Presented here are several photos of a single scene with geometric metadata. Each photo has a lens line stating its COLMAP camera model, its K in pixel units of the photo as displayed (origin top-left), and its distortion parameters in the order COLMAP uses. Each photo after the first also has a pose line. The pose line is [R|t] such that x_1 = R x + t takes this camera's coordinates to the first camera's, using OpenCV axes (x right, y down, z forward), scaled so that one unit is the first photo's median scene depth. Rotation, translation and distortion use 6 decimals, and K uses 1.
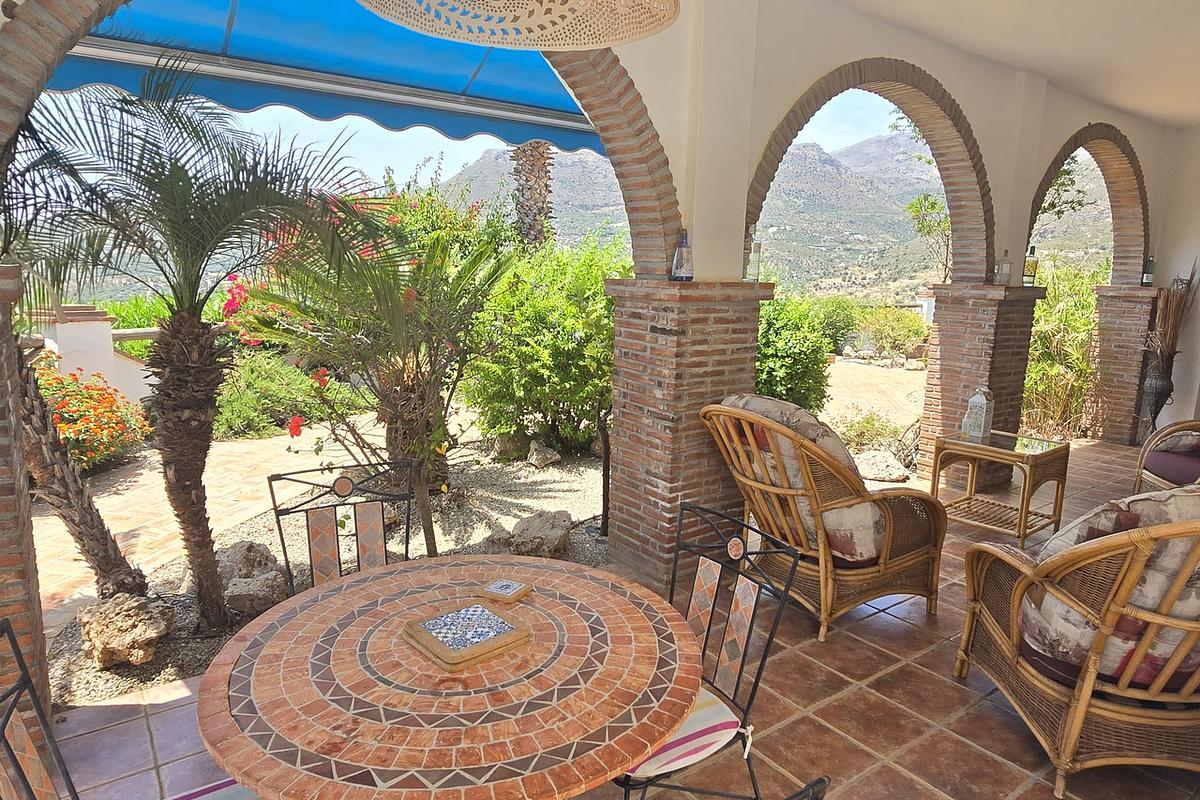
lens RADIAL K [[733.2, 0, 595.8], [0, 733.2, 404.2], [0, 0, 1]] dist [0.001549, -0.002609]
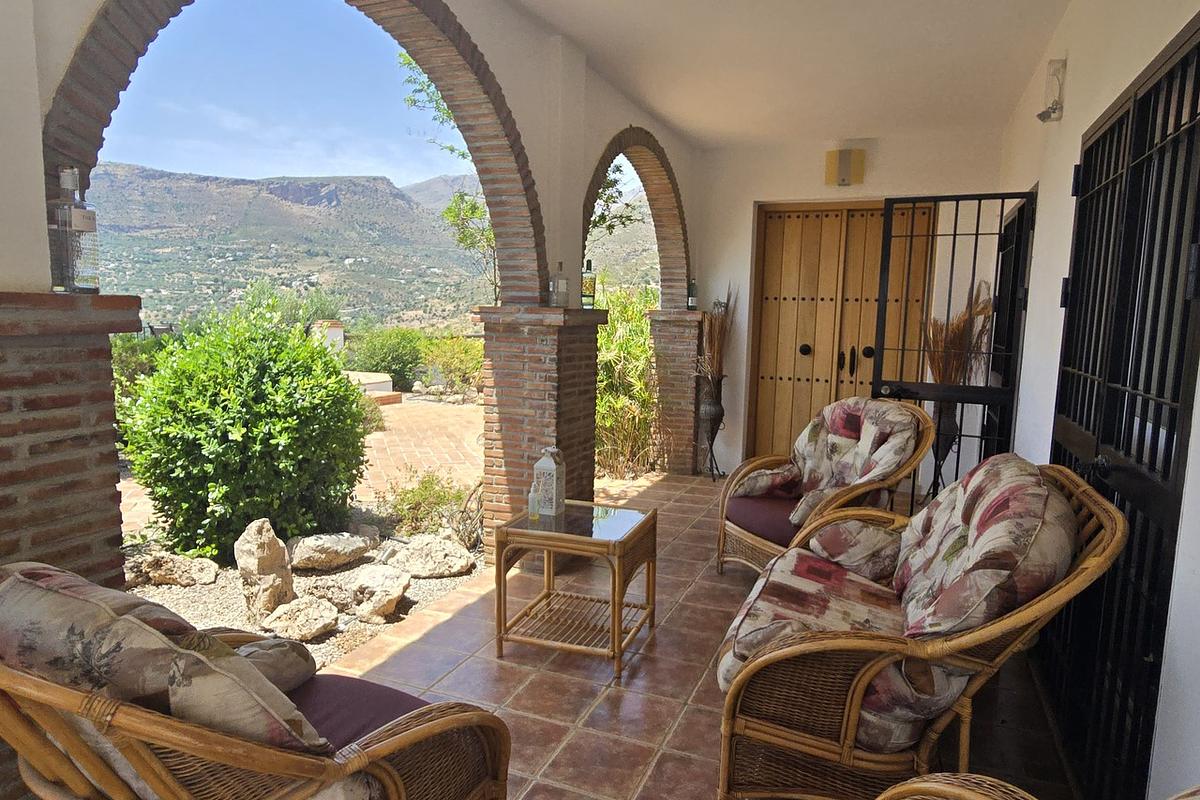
lens RADIAL K [[733.2, 0, 601.8], [0, 733.2, 403.0], [0, 0, 1]] dist [0.001549, -0.002609]
pose [[0.849916, -0.071818, 0.522000, 0.150505], [0.095177, 0.995297, -0.018031, -0.036149], [-0.518251, 0.065007, 0.852755, 0.270339]]
